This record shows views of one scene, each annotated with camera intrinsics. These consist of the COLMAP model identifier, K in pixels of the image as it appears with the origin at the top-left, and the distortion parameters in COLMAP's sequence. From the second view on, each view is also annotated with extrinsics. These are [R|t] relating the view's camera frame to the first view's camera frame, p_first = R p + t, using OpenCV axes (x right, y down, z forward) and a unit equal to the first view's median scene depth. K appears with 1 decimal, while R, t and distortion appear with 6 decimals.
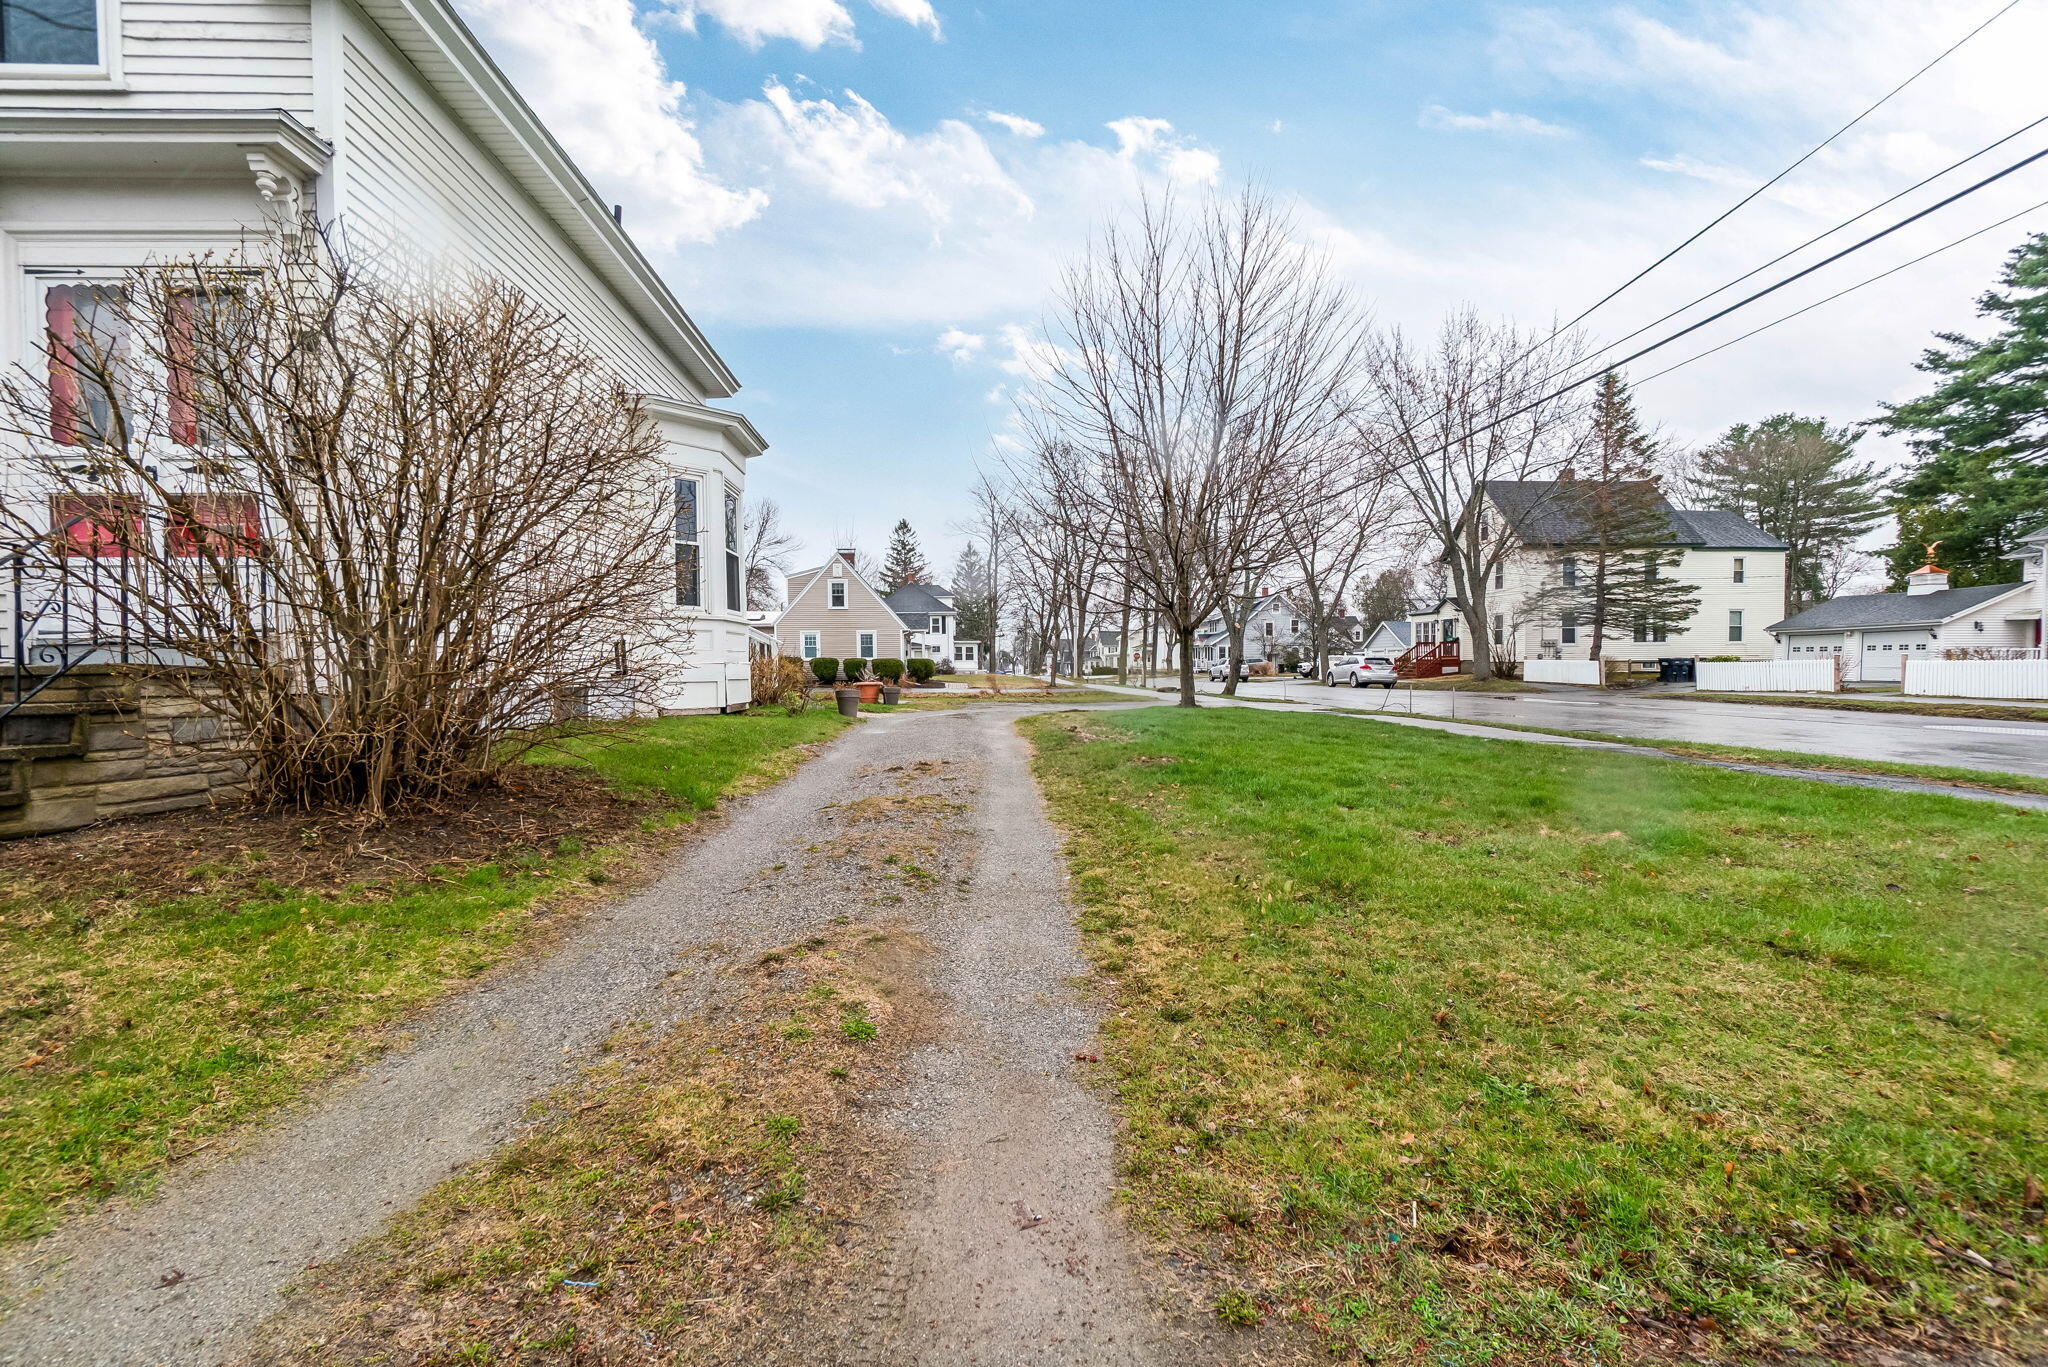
lens RADIAL K [[882.6, 0, 999.4], [0, 882.6, 696.5], [0, 0, 1]] dist [0.000321, 0.000479]
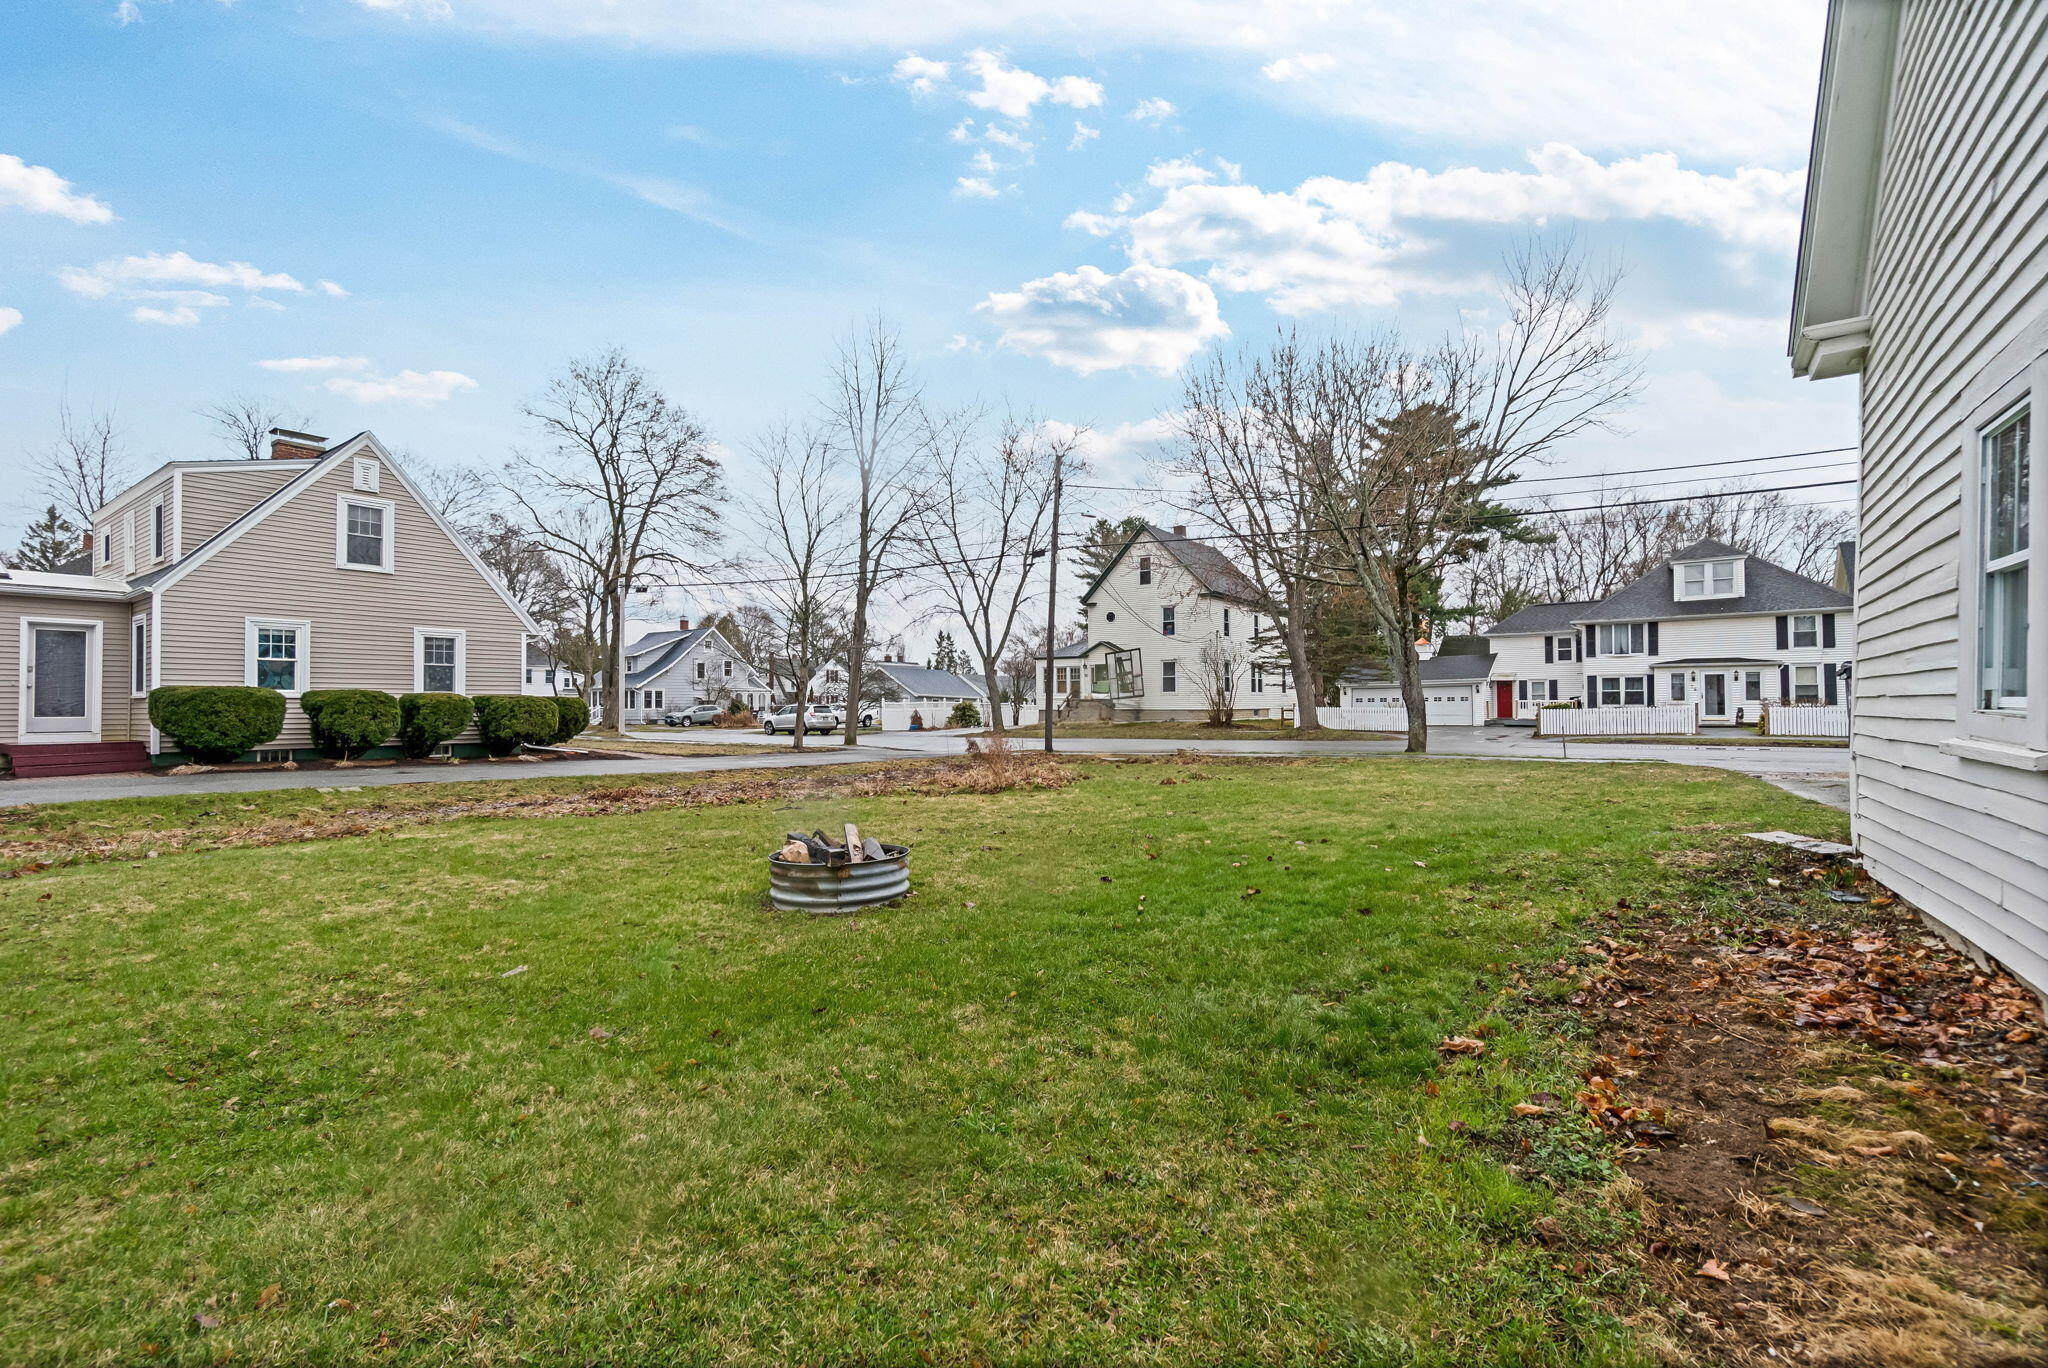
lens RADIAL K [[882.6, 0, 999.4], [0, 882.6, 697.0], [0, 0, 1]] dist [0.000321, 0.000479]
pose [[0.637872, 0.015756, 0.769981, -0.305801], [0.027764, 0.998670, -0.043436, -0.015985], [-0.769642, 0.049085, 0.636586, 0.521168]]
